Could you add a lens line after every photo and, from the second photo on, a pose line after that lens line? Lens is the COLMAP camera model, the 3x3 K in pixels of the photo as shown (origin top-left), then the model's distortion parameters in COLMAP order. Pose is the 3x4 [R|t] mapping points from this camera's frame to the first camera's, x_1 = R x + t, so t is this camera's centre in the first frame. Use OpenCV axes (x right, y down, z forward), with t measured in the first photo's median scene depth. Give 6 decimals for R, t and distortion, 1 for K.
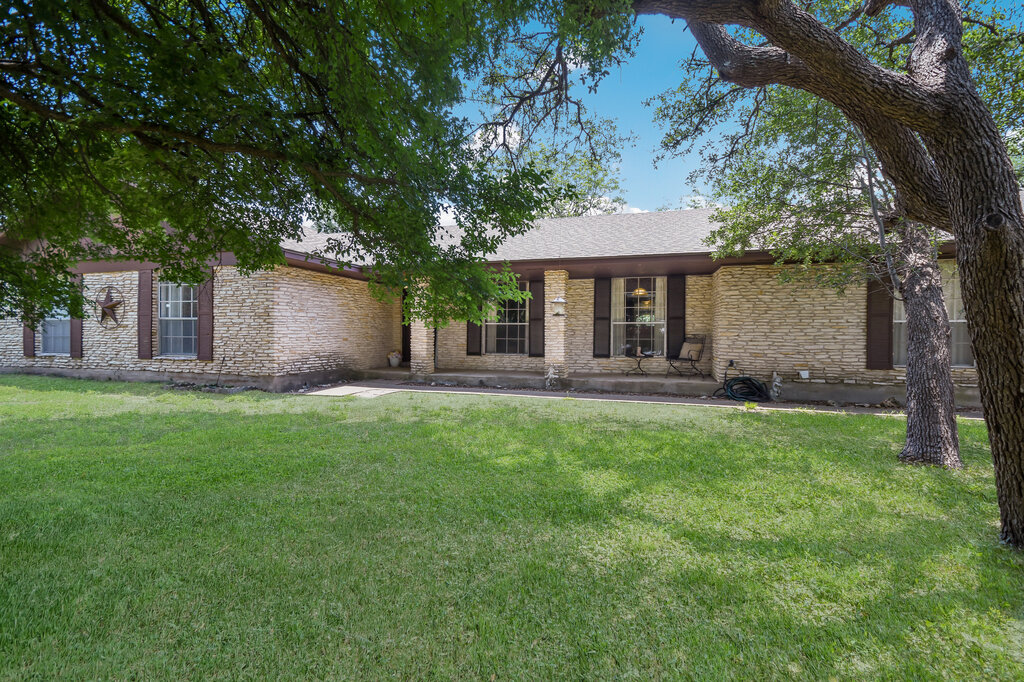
lens RADIAL K [[437.7, 0, 507.1], [0, 437.7, 339.5], [0, 0, 1]] dist [0.001389, -0.000005]
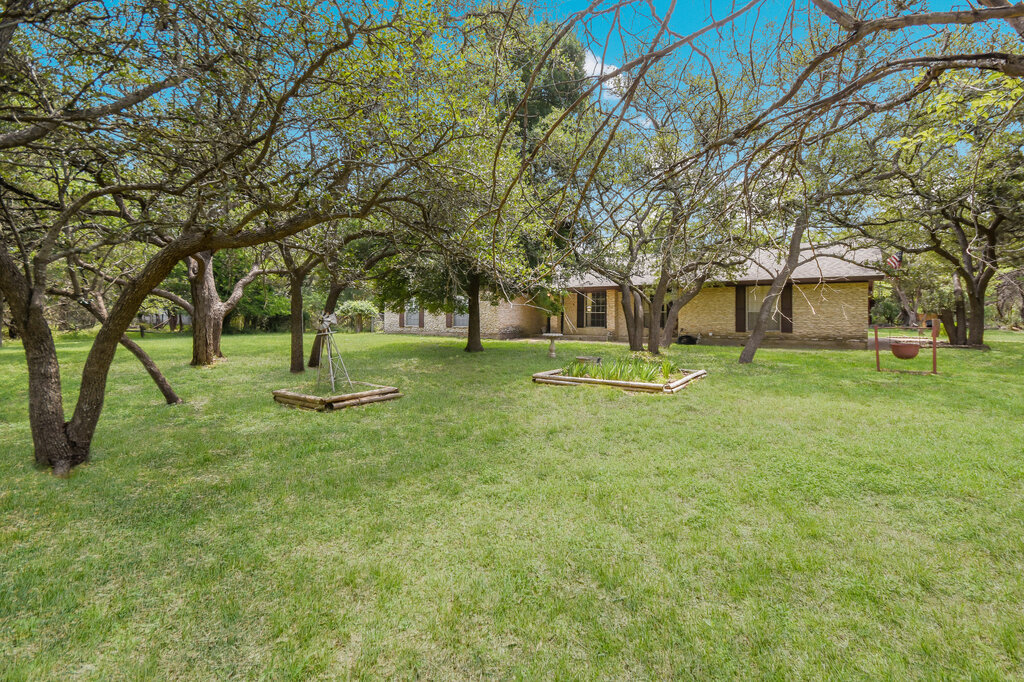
lens RADIAL K [[453.2, 0, 519.8], [0, 453.2, 325.9], [0, 0, 1]] dist [0.002512, 0.000169]
pose [[0.950808, 0.003856, -0.309757, 0.395188], [-0.001941, 0.999977, 0.006490, 0.018475], [0.309775, -0.005569, 0.950794, -1.411746]]
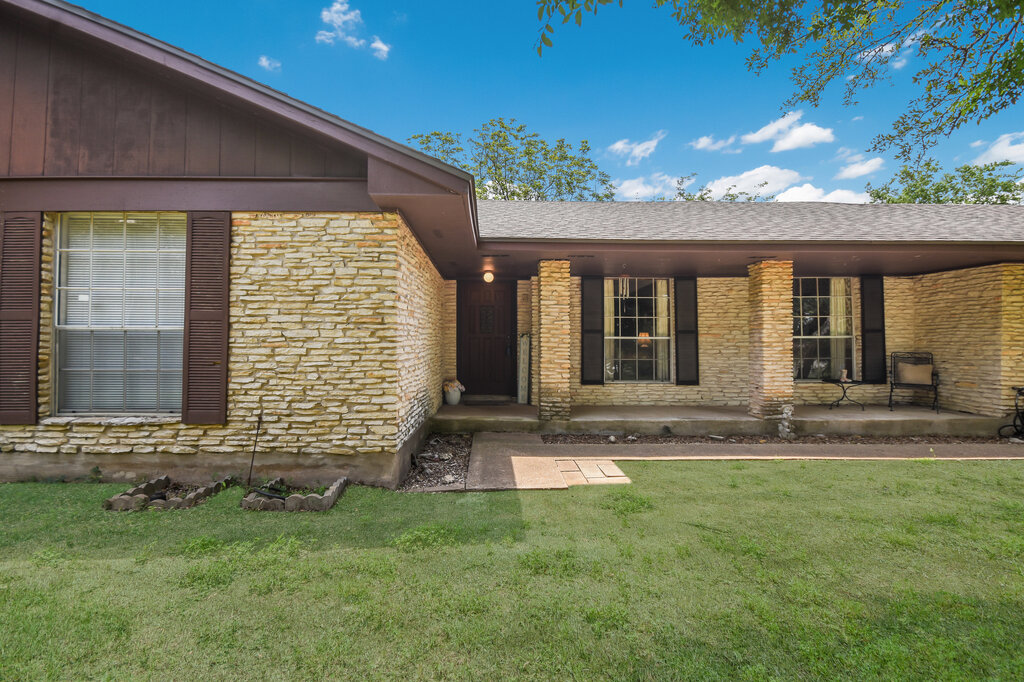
lens RADIAL K [[453.3, 0, 500.7], [0, 453.3, 337.5], [0, 0, 1]] dist [0.000589, -0.000147]
pose [[0.957334, -0.000417, 0.288982, -0.515970], [0.009755, 0.999476, -0.030876, -0.020718], [-0.288818, 0.032378, 0.956836, 0.458854]]
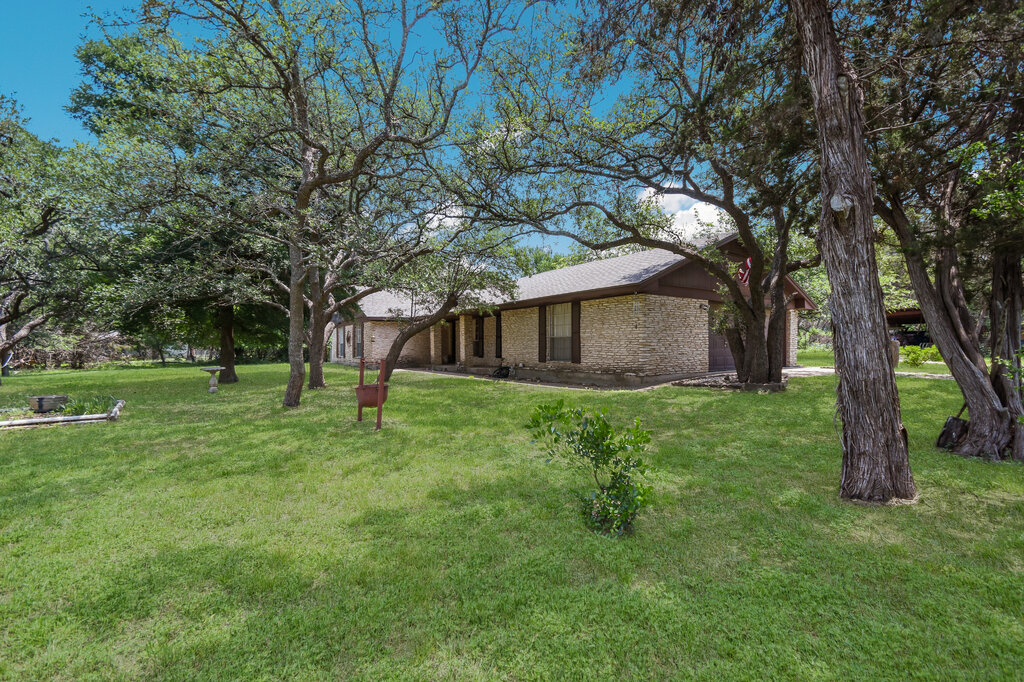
lens RADIAL K [[449.2, 0, 513.8], [0, 449.2, 342.9], [0, 0, 1]] dist [0.017095, -0.004440]
pose [[0.772971, -0.019737, -0.634135, 1.672240], [0.009927, 0.999770, -0.019017, 0.016162], [0.634364, 0.008405, 0.772989, -0.504585]]
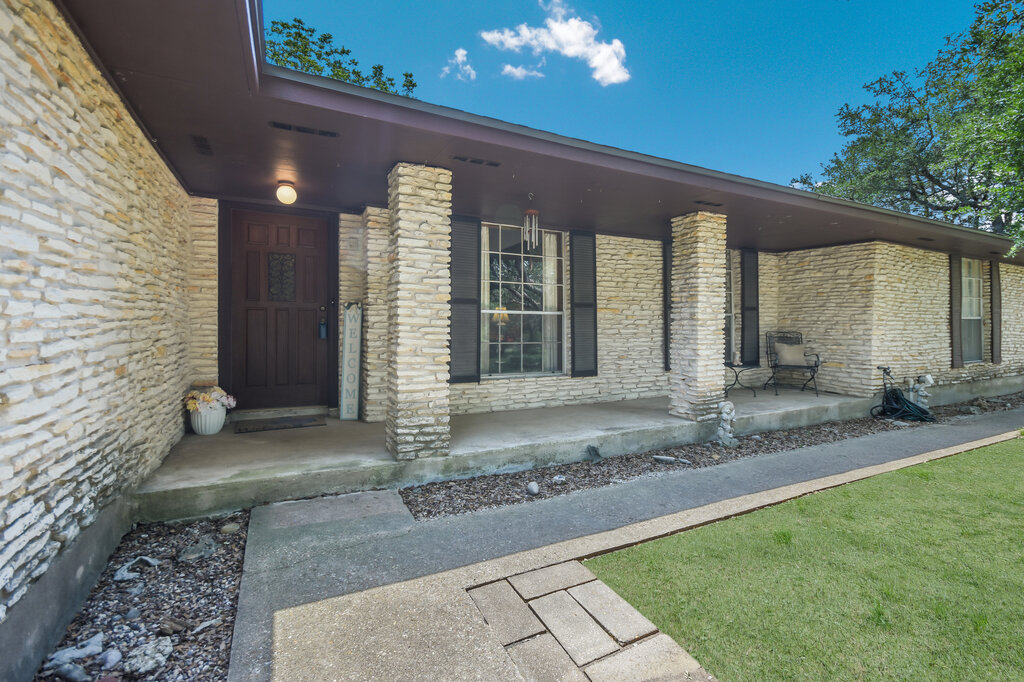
lens RADIAL K [[453.2, 0, 519.8], [0, 453.2, 325.9], [0, 0, 1]] dist [0.002512, 0.000169]
pose [[0.729648, -0.005403, 0.683801, -0.435370], [0.010110, 0.999945, -0.002887, -0.024496], [-0.683748, 0.009020, 0.729662, 0.774412]]
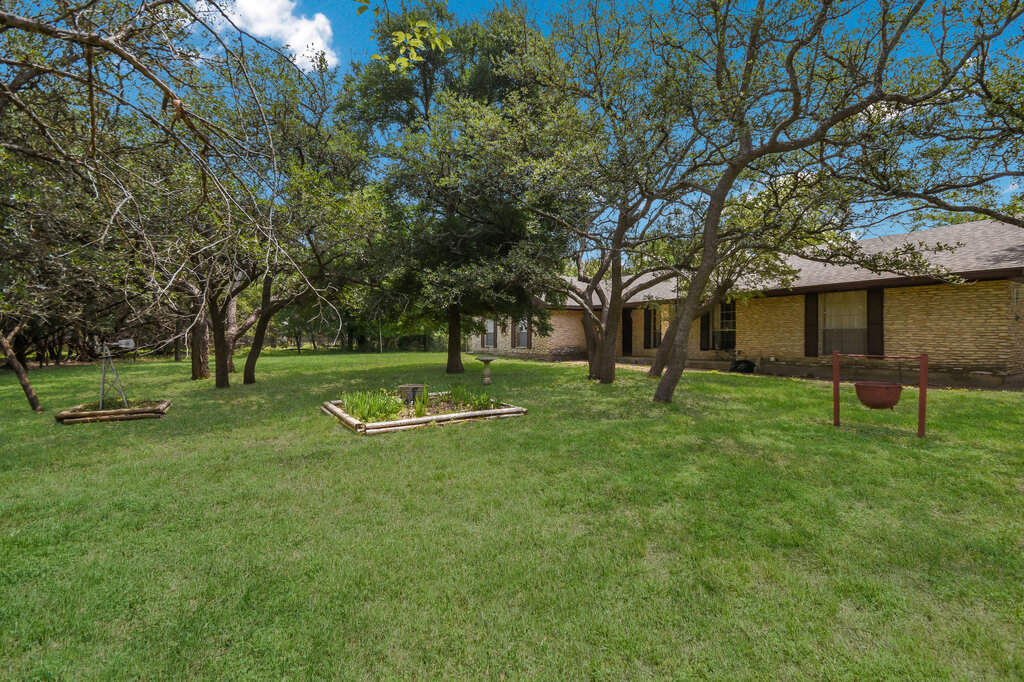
lens RADIAL K [[452.7, 0, 534.0], [0, 452.7, 338.7], [0, 0, 1]] dist [0.000393, -0.000608]
pose [[0.745691, -0.003366, -0.666284, 1.020438], [-0.001781, 0.999974, -0.007045, 0.009905], [0.666290, 0.006440, 0.745665, -0.882578]]
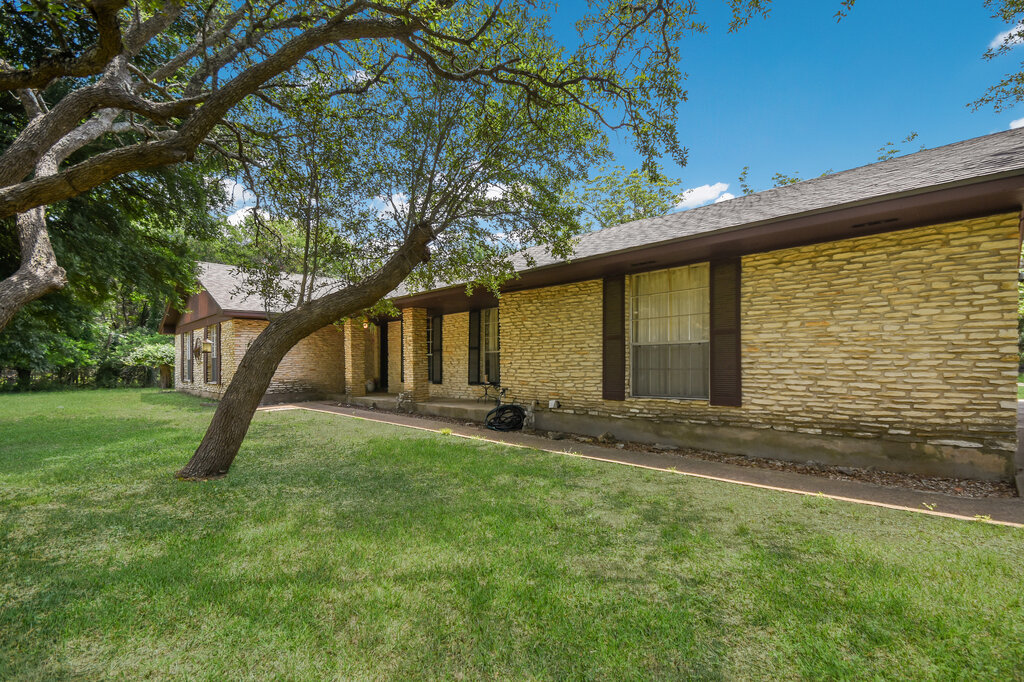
lens RADIAL K [[447.1, 0, 519.7], [0, 447.1, 375.4], [0, 0, 1]] dist [0.001129, 0.000381]
pose [[0.886010, -0.001924, -0.463663, 0.915444], [0.009895, 0.999842, 0.014759, 0.003382], [0.463561, -0.017664, 0.885889, 0.102090]]
